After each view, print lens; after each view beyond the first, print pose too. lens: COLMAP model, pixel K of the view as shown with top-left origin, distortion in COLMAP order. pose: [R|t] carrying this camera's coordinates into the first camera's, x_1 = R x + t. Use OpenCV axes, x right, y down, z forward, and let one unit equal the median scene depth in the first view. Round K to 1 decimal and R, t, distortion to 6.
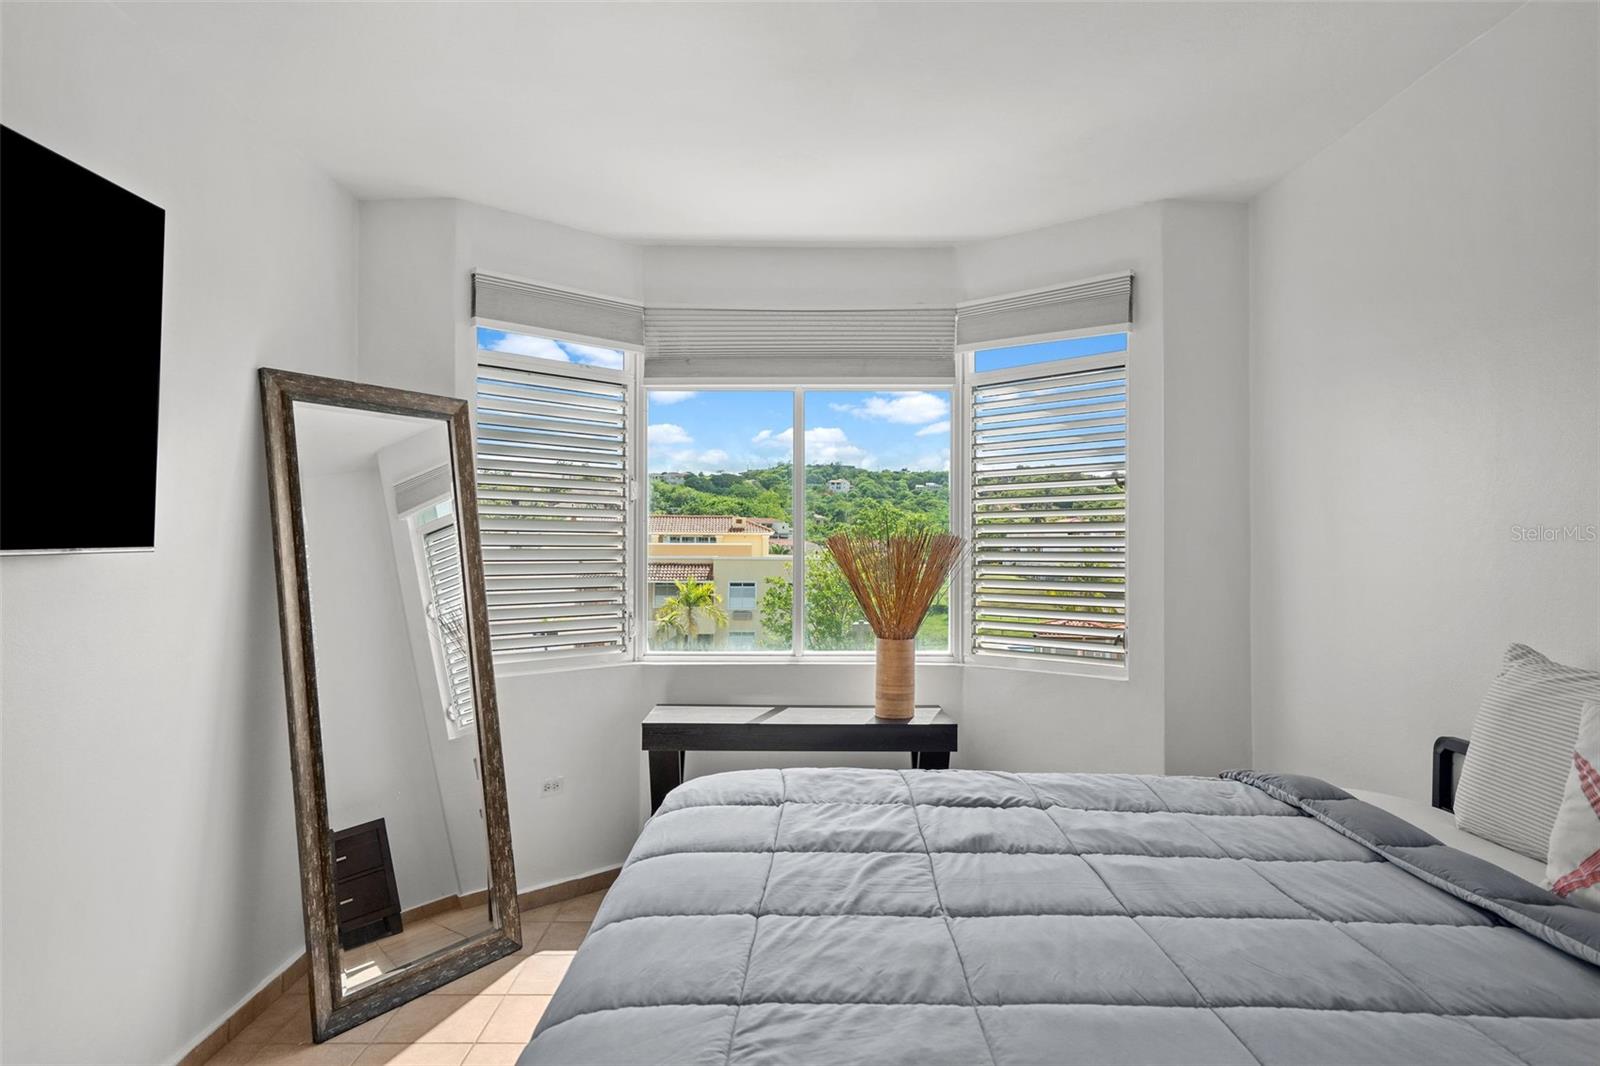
lens RADIAL K [[967.0, 0, 800.0], [0, 967.0, 533.0], [0, 0, 1]] dist [0.016519, 0.000374]
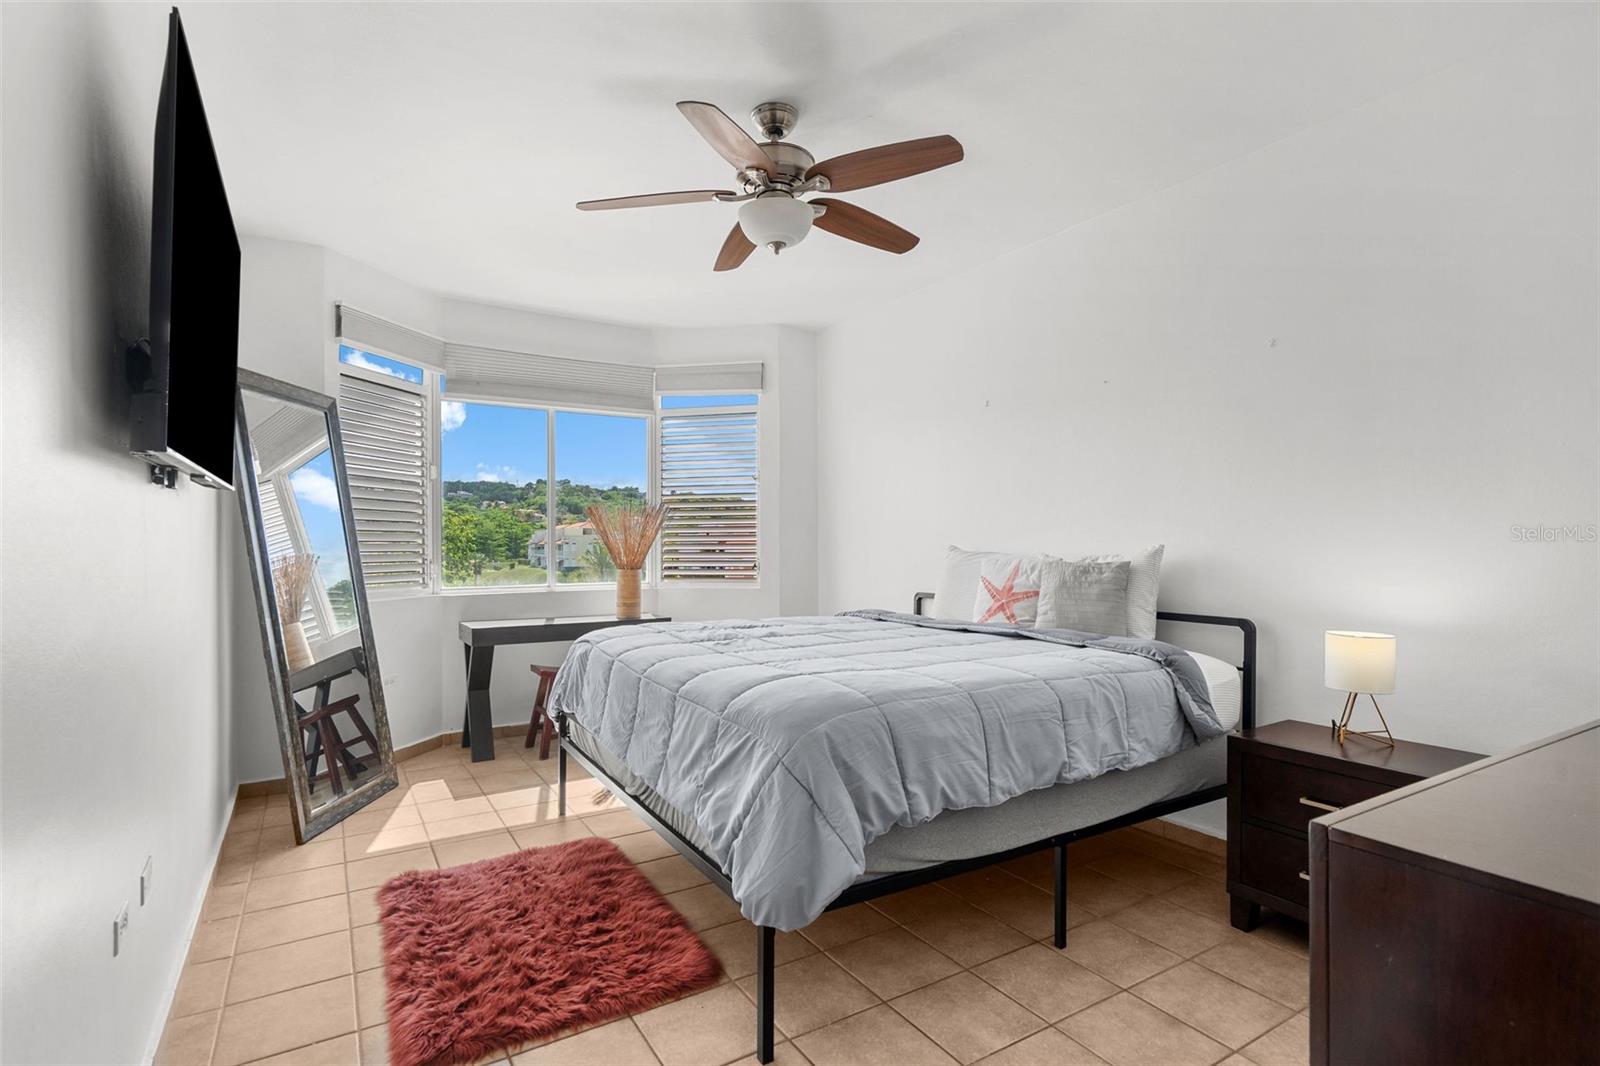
lens RADIAL K [[784.4, 0, 789.4], [0, 784.4, 538.9], [0, 0, 1]] dist [0.001211, 0.000403]
pose [[0.853807, -0.000461, 0.520589, -0.371137], [-0.001083, 0.999996, 0.002662, 0.056441], [-0.520588, -0.002837, 0.853803, -0.269226]]
